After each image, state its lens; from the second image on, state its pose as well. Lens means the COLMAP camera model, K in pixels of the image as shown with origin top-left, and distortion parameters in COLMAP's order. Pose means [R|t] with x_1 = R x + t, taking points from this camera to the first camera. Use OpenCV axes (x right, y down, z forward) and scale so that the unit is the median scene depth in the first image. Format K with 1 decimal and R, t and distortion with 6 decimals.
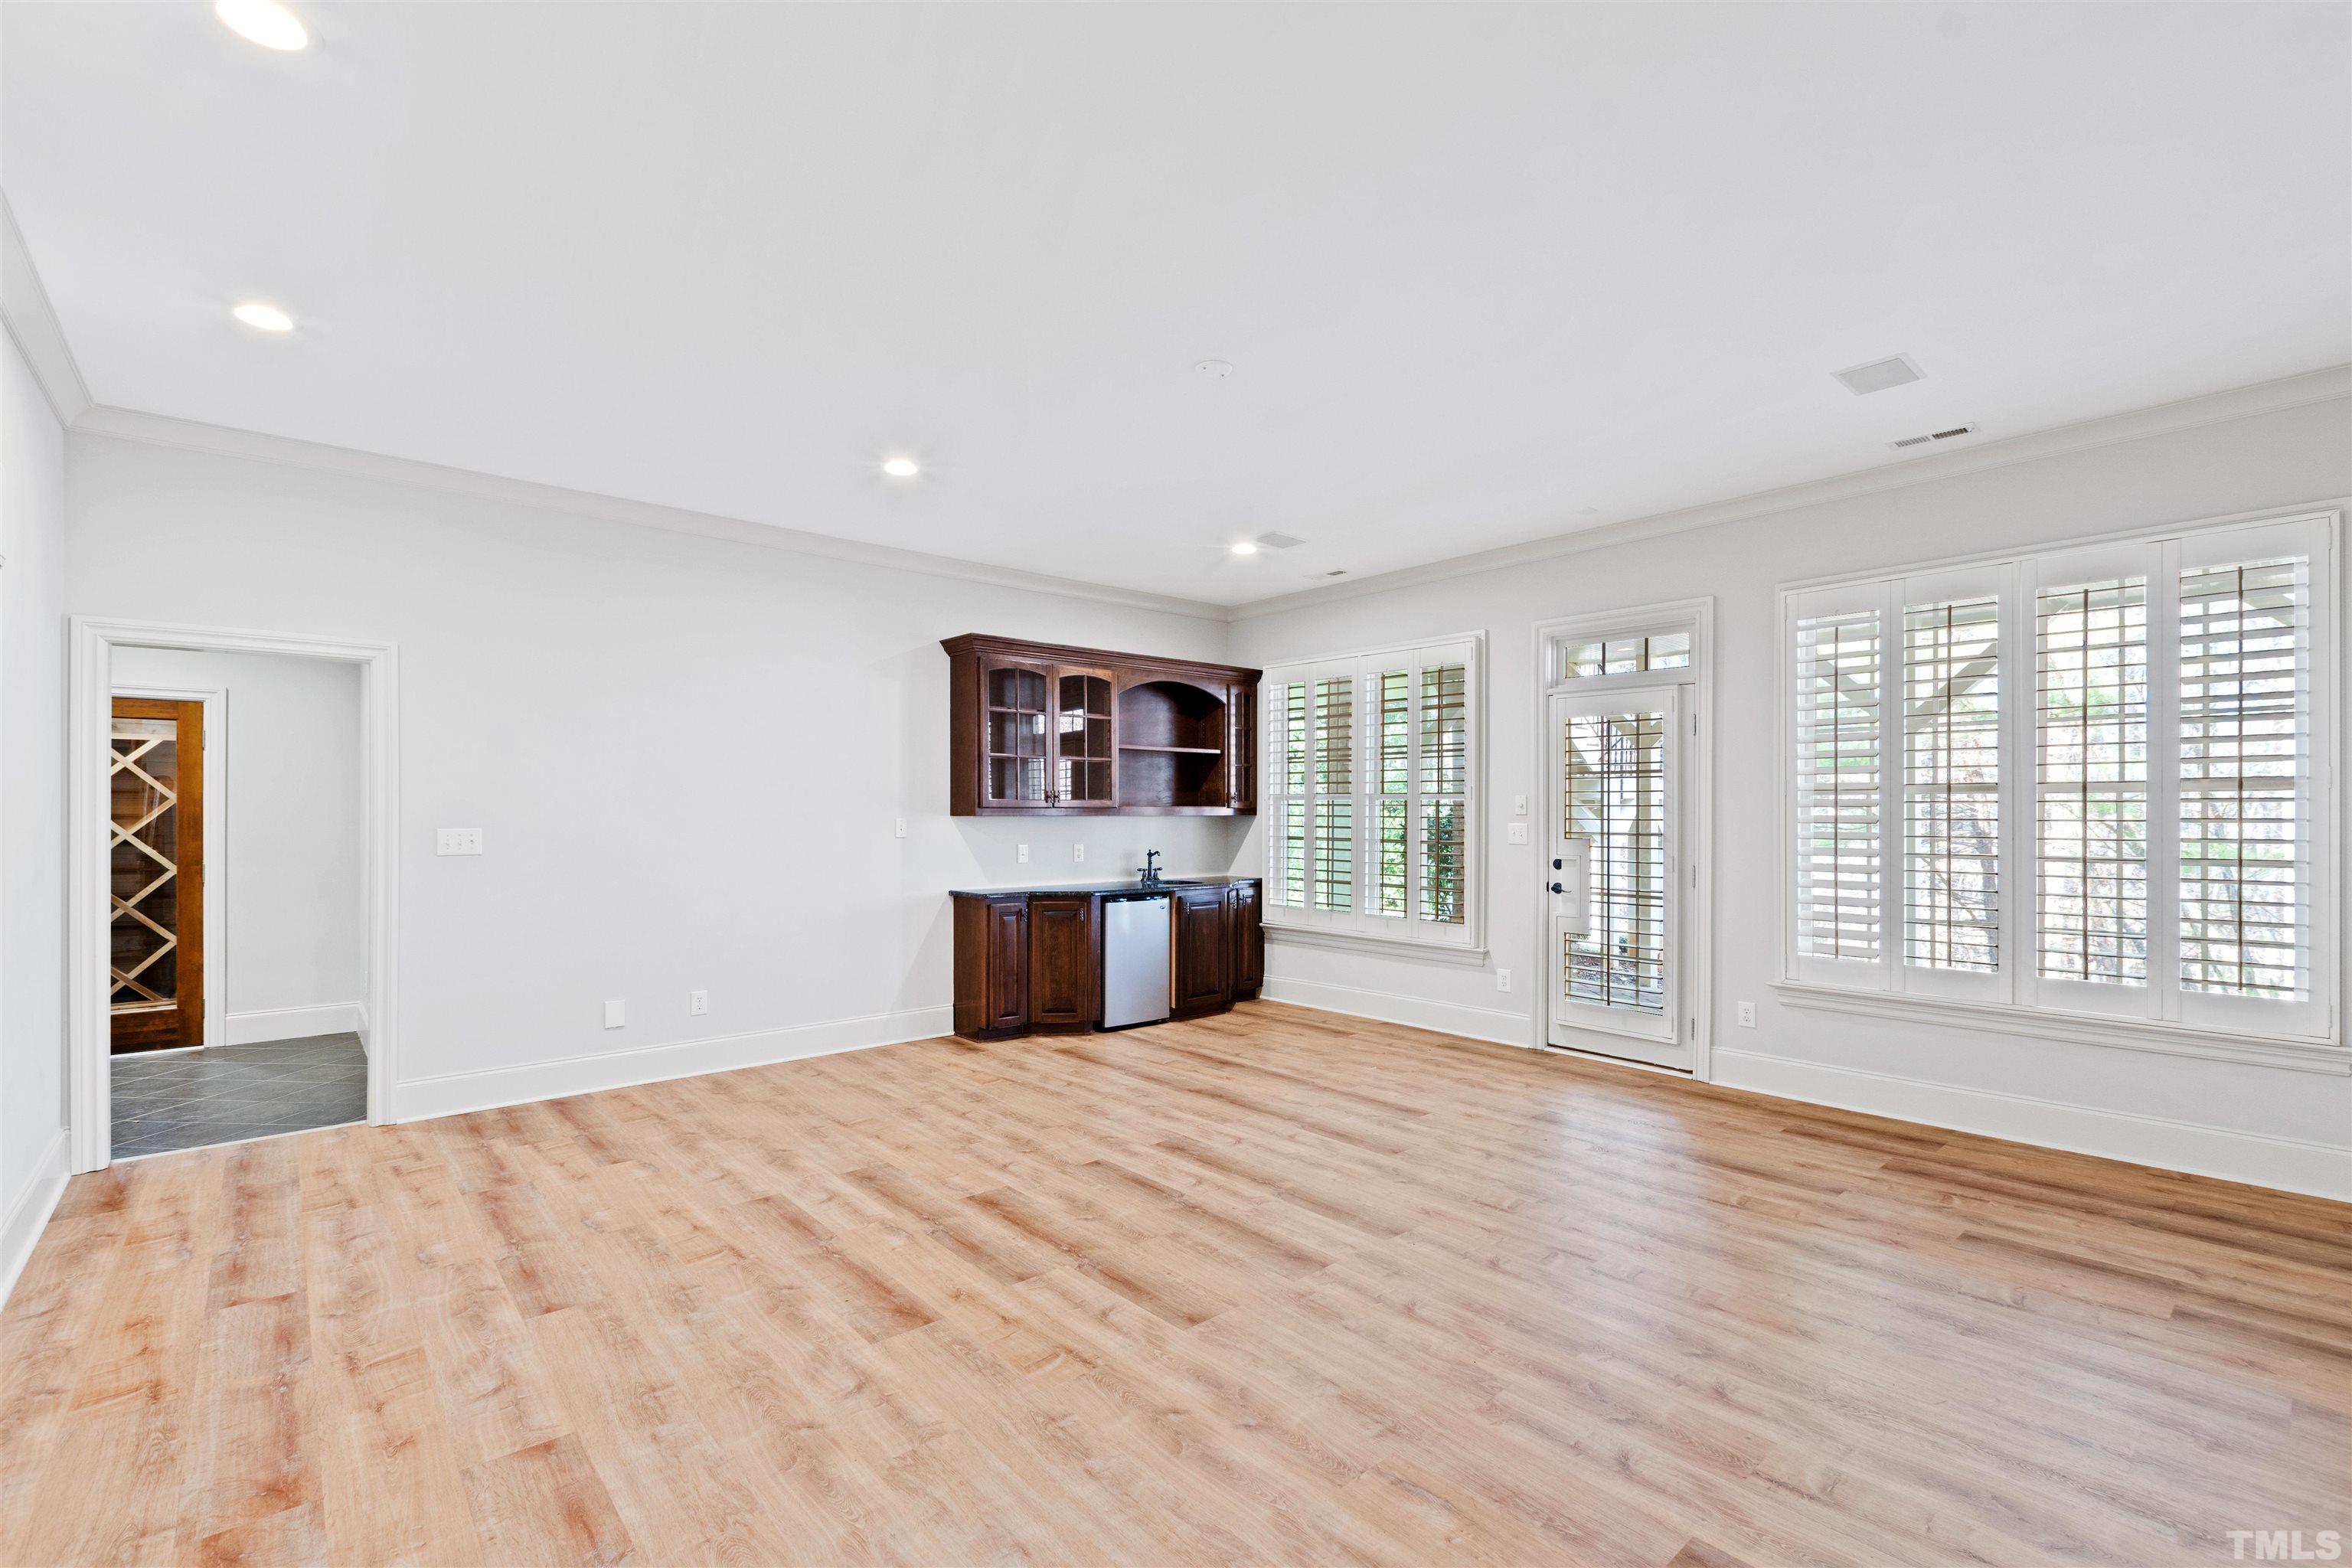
lens RADIAL K [[1034.3, 0, 1164.8], [0, 1034.3, 807.4], [0, 0, 1]] dist [0.012376, -0.007493]
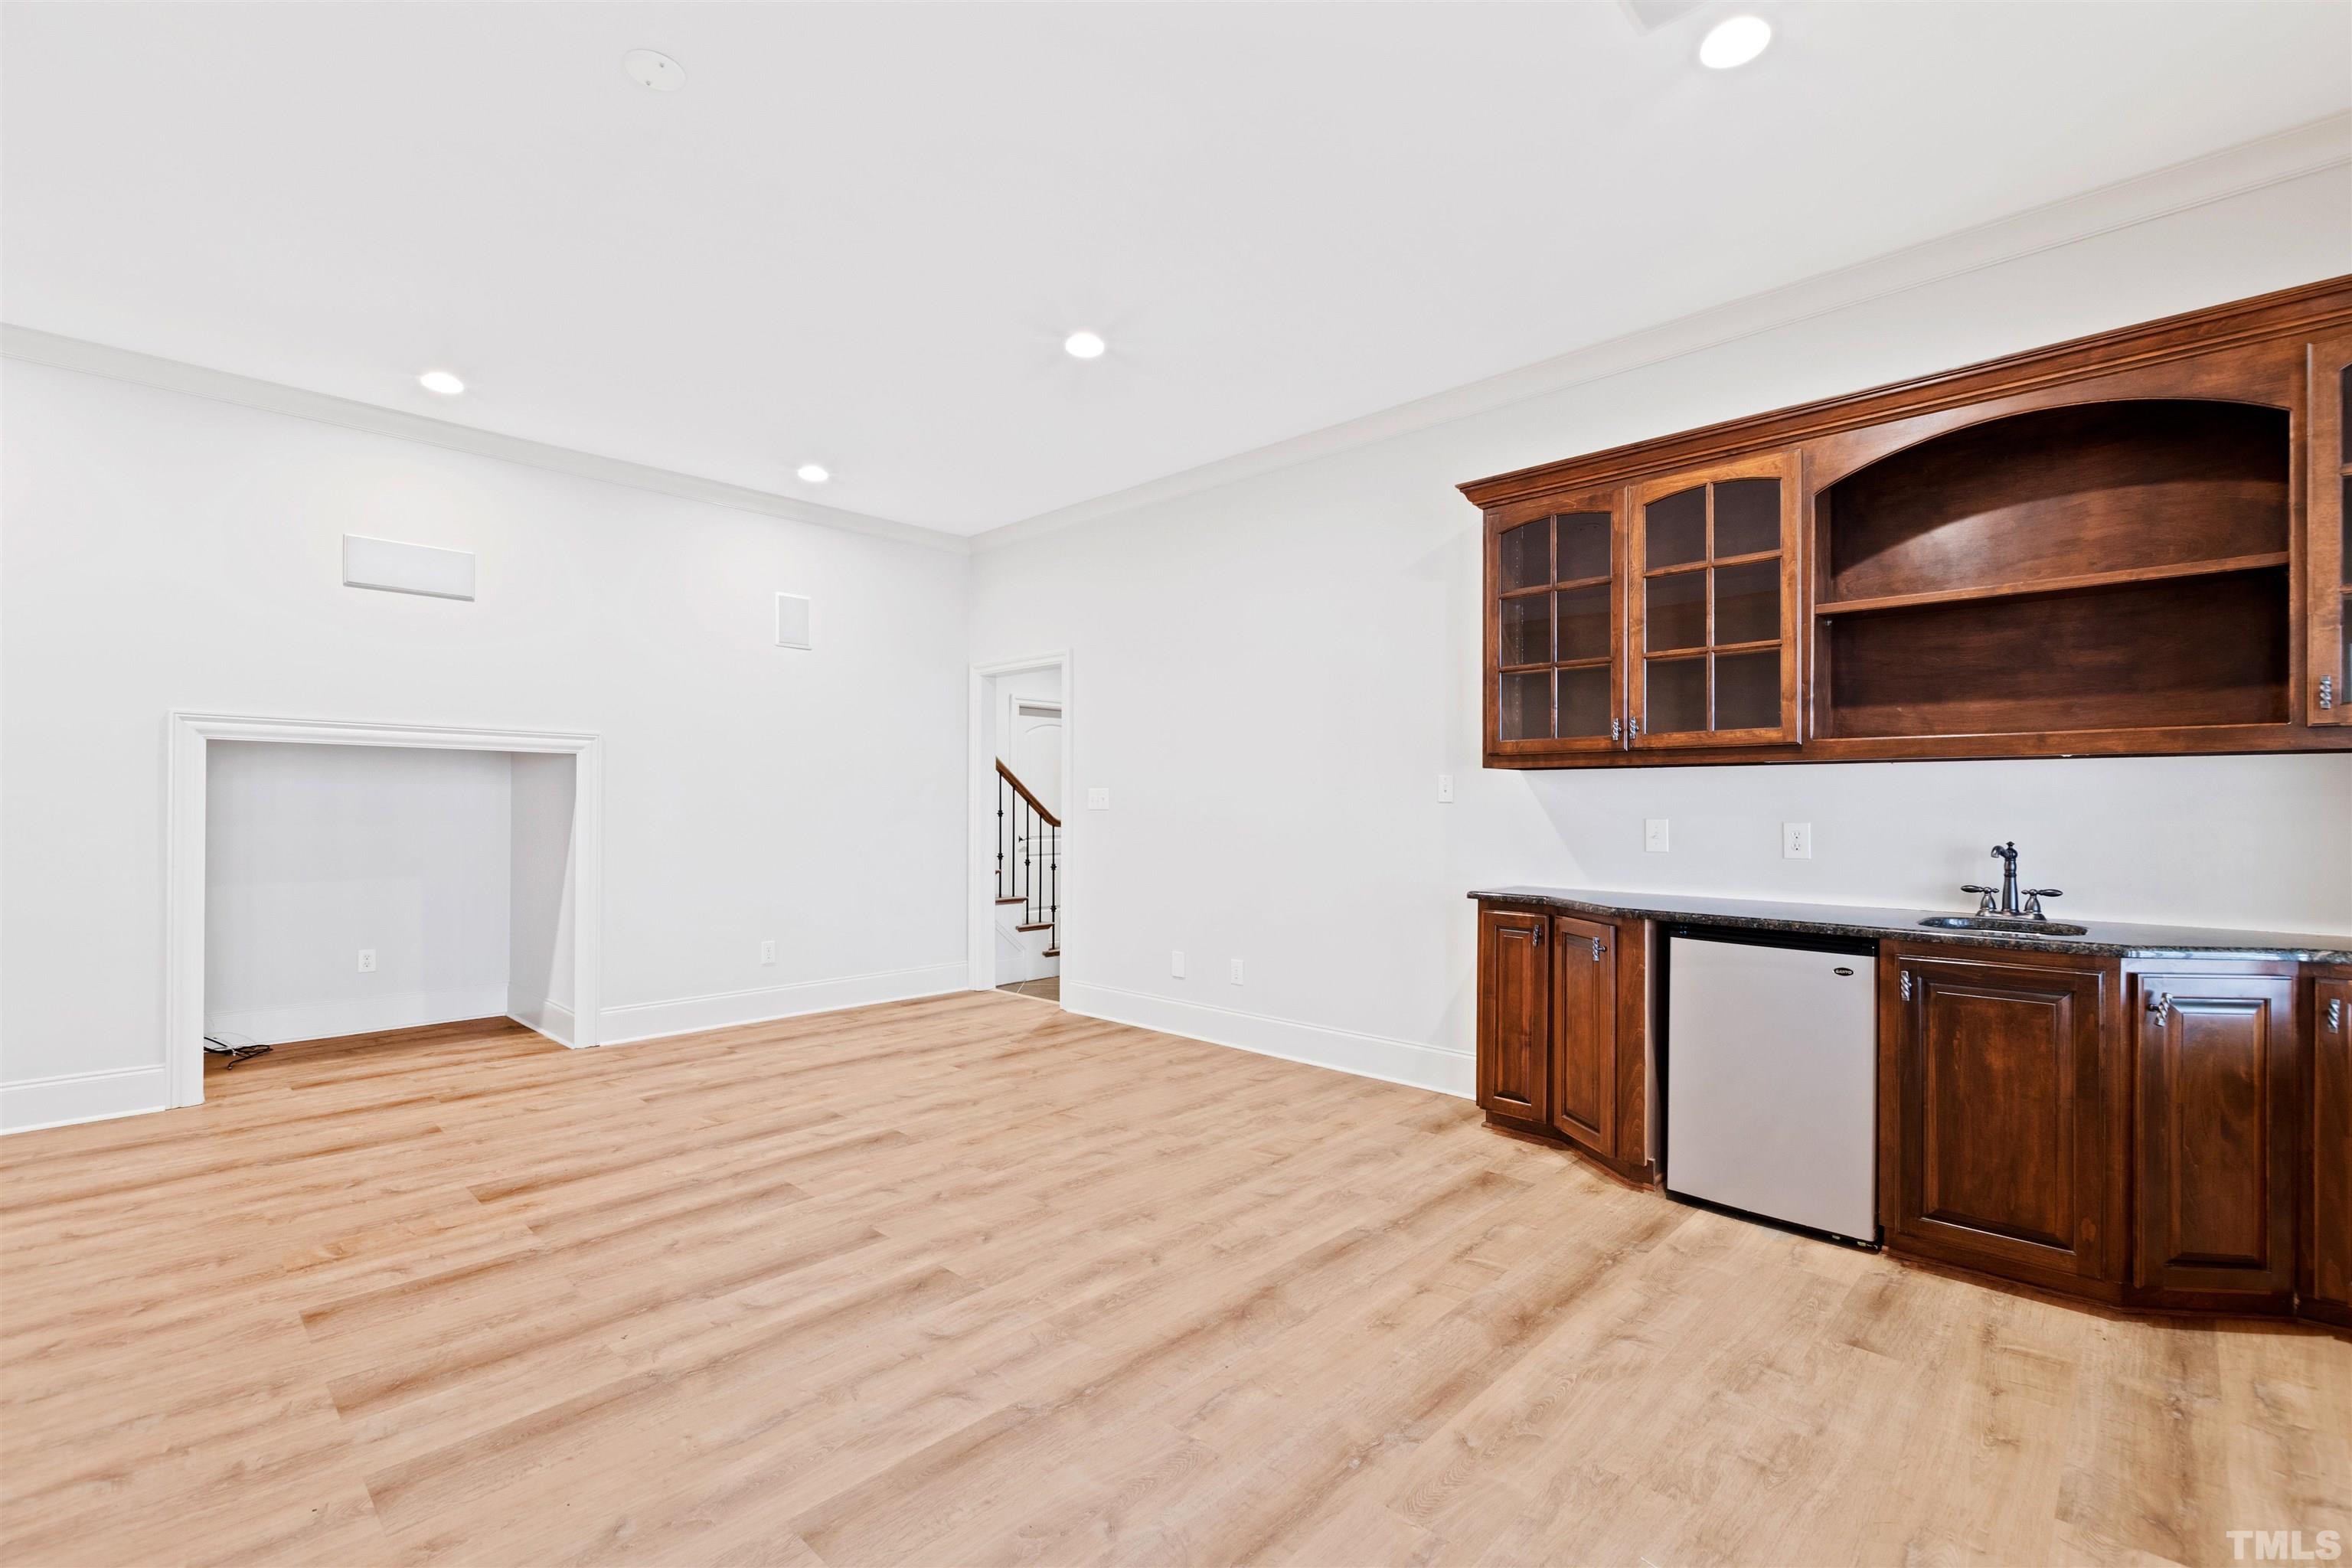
lens RADIAL K [[1034.3, 0, 1164.8], [0, 1034.3, 807.4], [0, 0, 1]] dist [0.012376, -0.007493]
pose [[0.074838, 0.001780, -0.997194, 0.592915], [0.002665, 0.999994, 0.001985, 0.040157], [0.997192, -0.002806, 0.074833, 1.022880]]
